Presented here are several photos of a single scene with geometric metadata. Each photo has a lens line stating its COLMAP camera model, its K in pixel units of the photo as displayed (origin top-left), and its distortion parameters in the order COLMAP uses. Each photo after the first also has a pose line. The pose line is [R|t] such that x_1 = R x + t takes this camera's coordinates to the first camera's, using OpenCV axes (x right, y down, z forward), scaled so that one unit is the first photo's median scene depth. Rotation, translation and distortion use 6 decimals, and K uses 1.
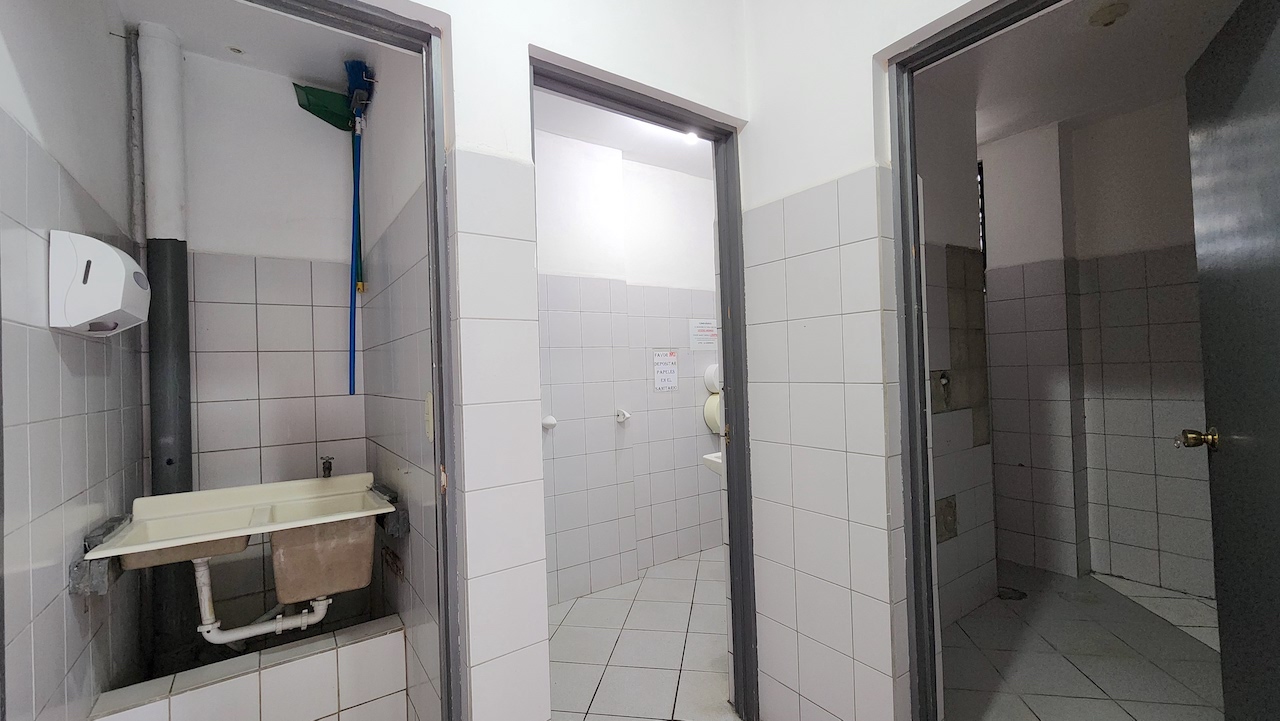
lens RADIAL K [[527.9, 0, 638.5], [0, 527.9, 363.1], [0, 0, 1]] dist [-0.001882, 0.000720]
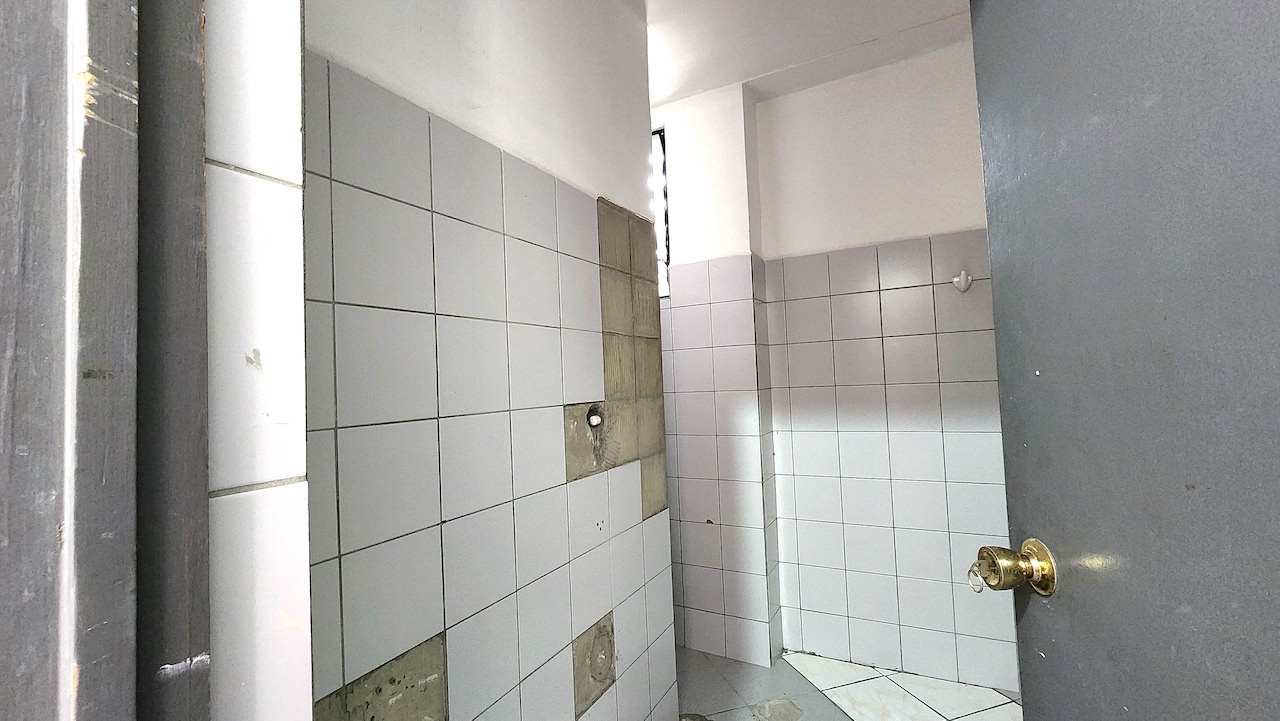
lens RADIAL K [[527.9, 0, 638.5], [0, 527.9, 363.1], [0, 0, 1]] dist [-0.001882, 0.000720]
pose [[0.890402, 0.014594, 0.454942, 0.302314], [0.005127, 0.999101, -0.042085, -0.004007], [-0.455147, 0.039805, 0.889526, 0.382654]]
